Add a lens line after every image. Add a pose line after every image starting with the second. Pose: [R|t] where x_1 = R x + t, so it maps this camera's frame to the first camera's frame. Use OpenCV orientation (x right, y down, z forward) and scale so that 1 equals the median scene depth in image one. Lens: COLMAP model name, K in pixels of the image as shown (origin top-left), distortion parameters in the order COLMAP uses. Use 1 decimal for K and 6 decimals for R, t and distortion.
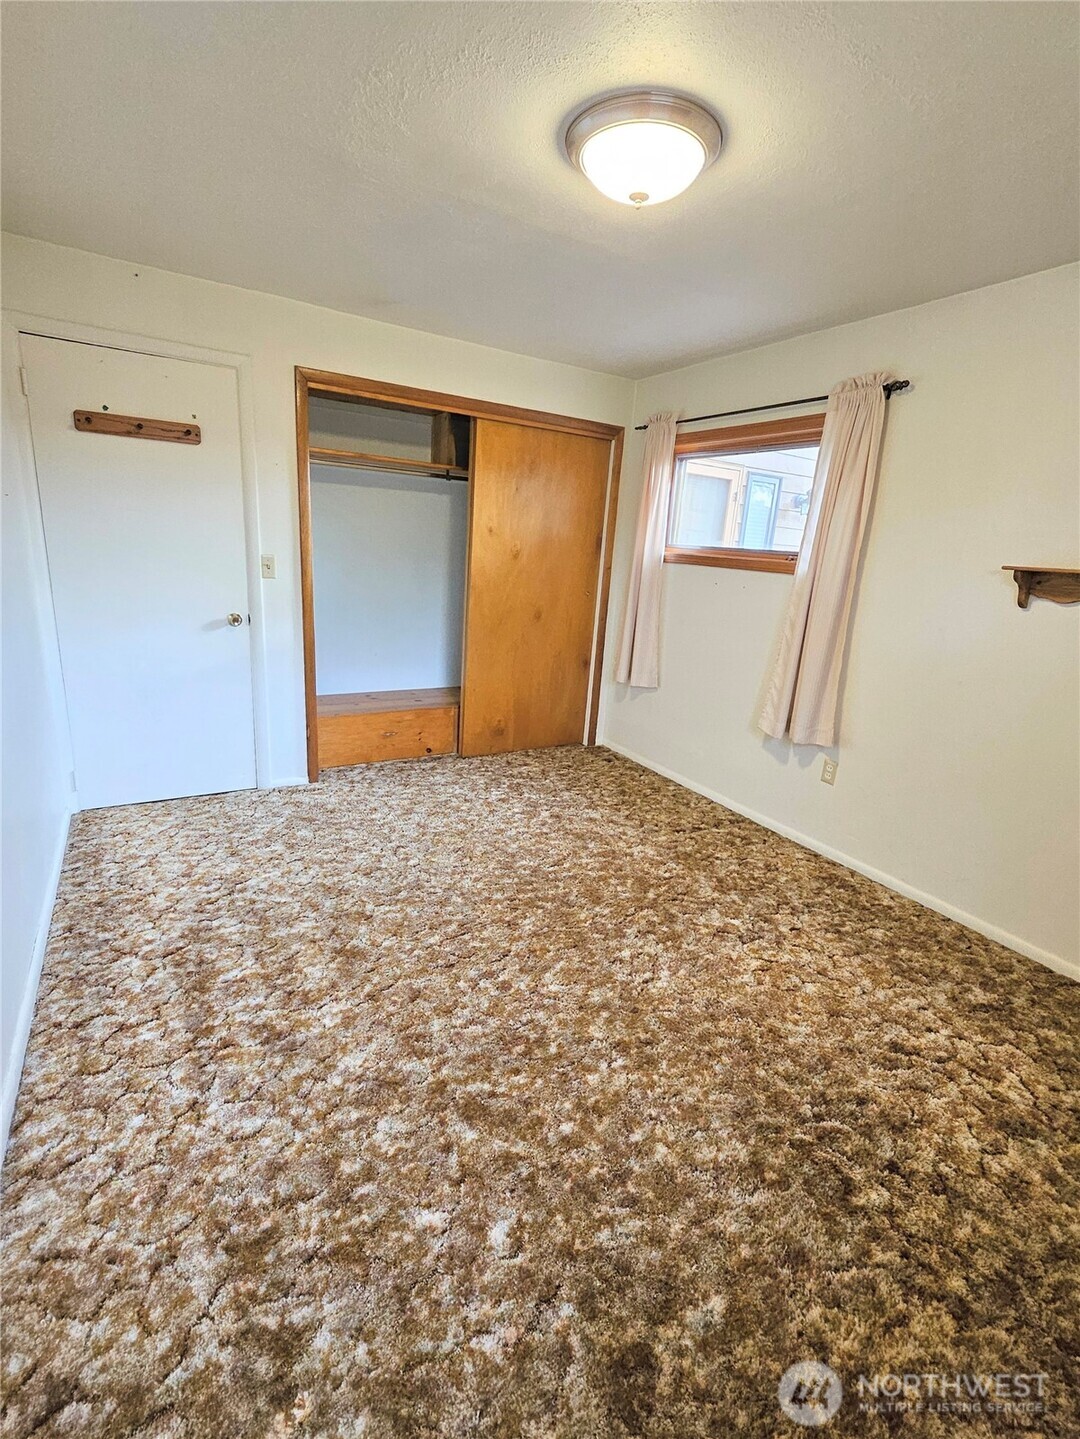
lens RADIAL K [[615.0, 0, 535.1], [0, 615.0, 712.9], [0, 0, 1]] dist [-0.000299, -0.000276]
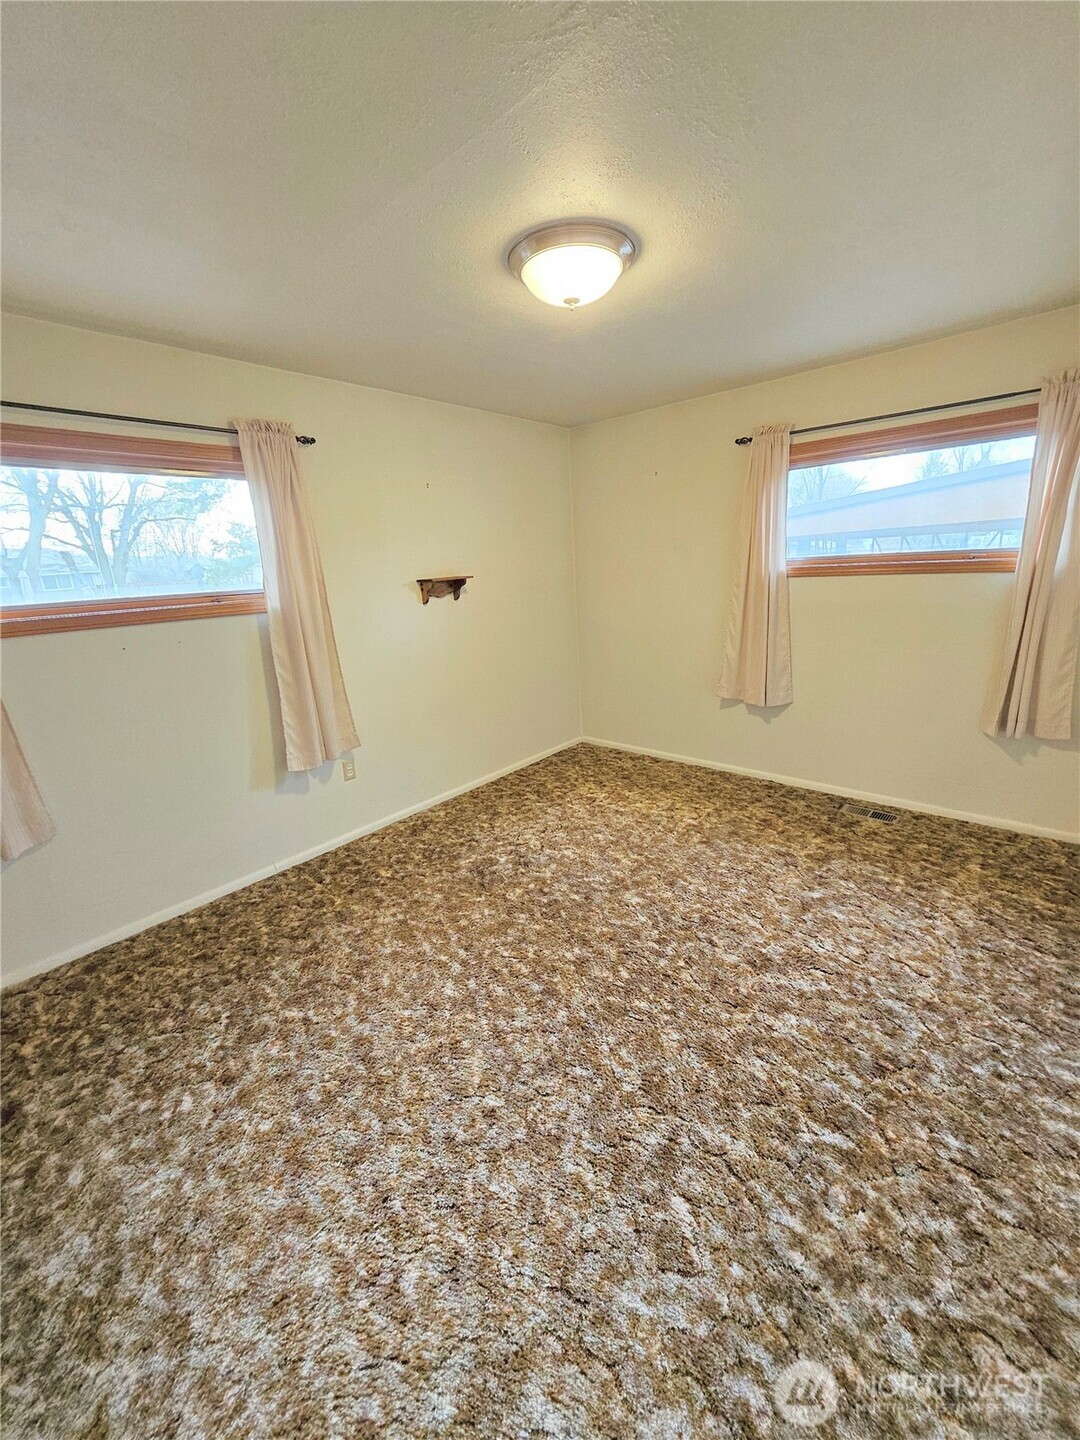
lens RADIAL K [[569.3, 0, 536.4], [0, 569.3, 719.8], [0, 0, 1]] dist [-0.004724, 0.000532]
pose [[-0.285944, -0.301608, 0.909543, -0.750657], [0.292997, 0.876197, 0.382663, -0.386705], [-0.912353, 0.375914, -0.162173, 1.066811]]
